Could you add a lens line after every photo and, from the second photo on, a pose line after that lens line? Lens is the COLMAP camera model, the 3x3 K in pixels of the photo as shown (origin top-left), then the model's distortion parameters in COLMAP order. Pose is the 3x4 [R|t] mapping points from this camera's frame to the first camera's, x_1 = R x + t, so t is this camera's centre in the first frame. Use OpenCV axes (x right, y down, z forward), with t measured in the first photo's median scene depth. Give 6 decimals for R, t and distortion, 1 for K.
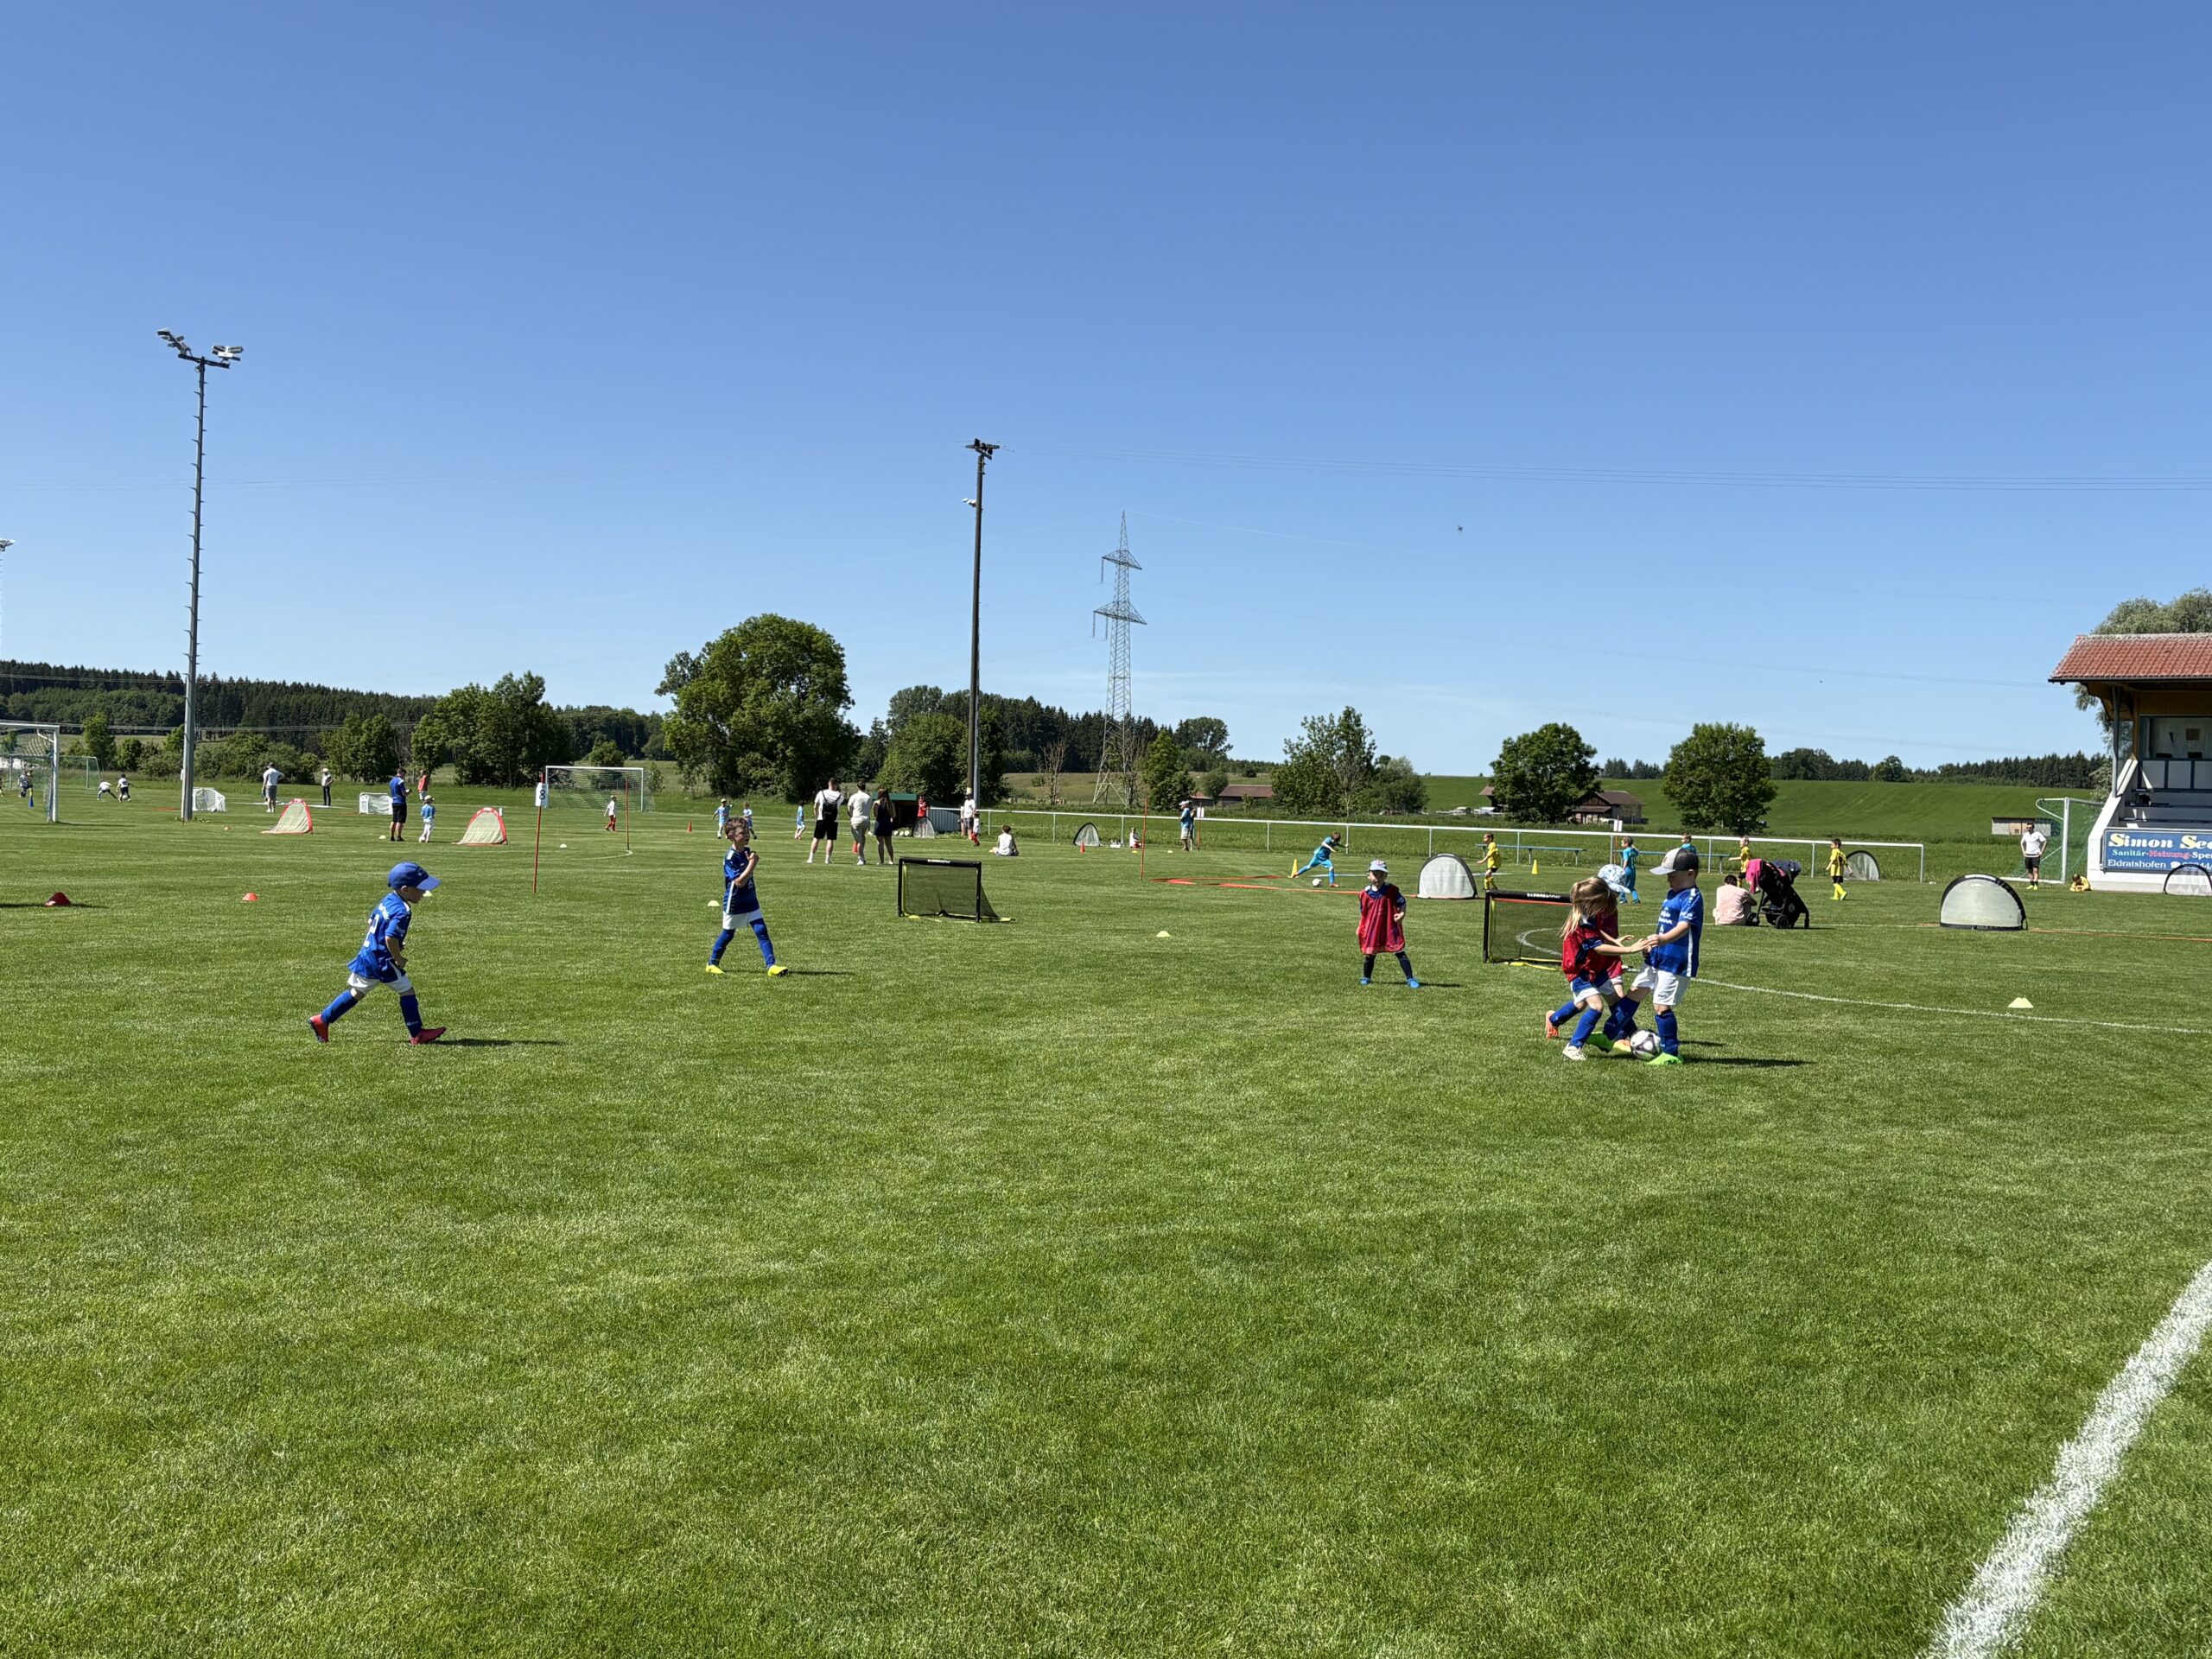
lens RADIAL K [[2155.3, 0, 1084.4], [0, 2155.3, 819.0], [0, 0, 1]] dist [0.041527, 0.000000]
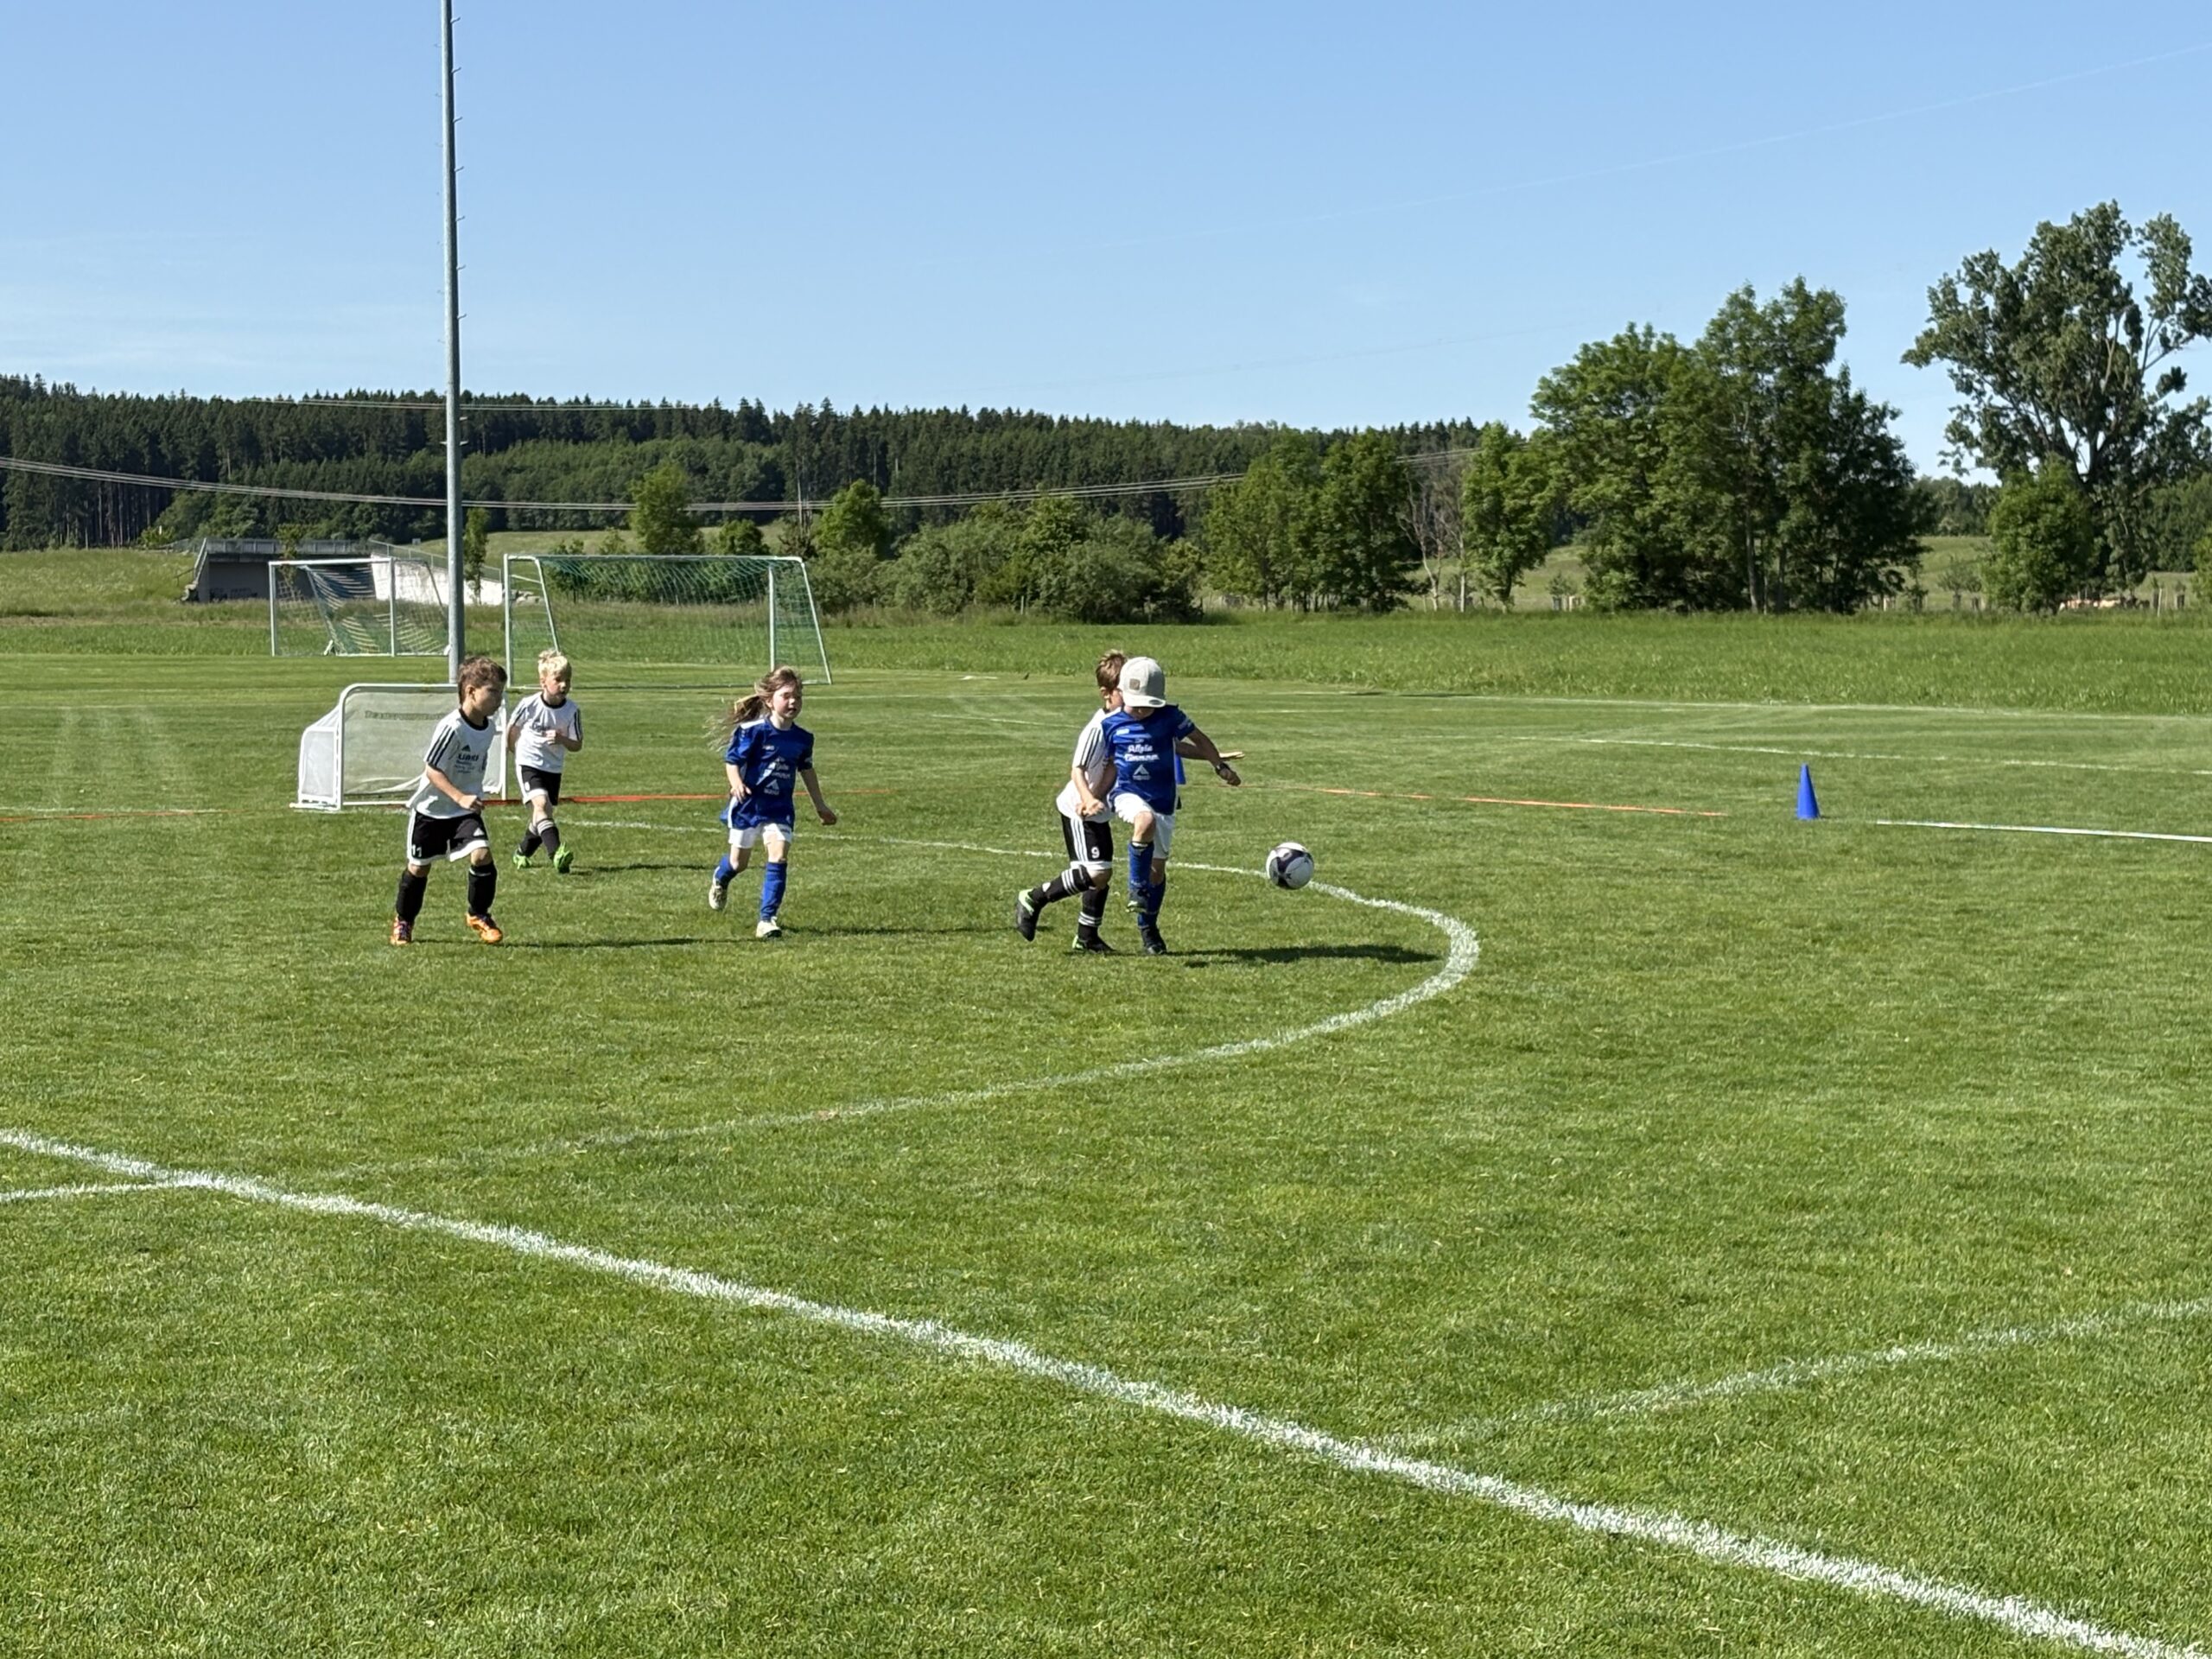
lens RADIAL K [[4283.9, 0, 1099.0], [0, 4283.9, 838.1], [0, 0, 1]] dist [0.194758, 0.000000]
pose [[0.951291, -0.016162, -0.307870, -0.047657], [0.029213, 0.998857, 0.037830, -0.002352], [0.306906, -0.044981, 0.950676, 0.092838]]
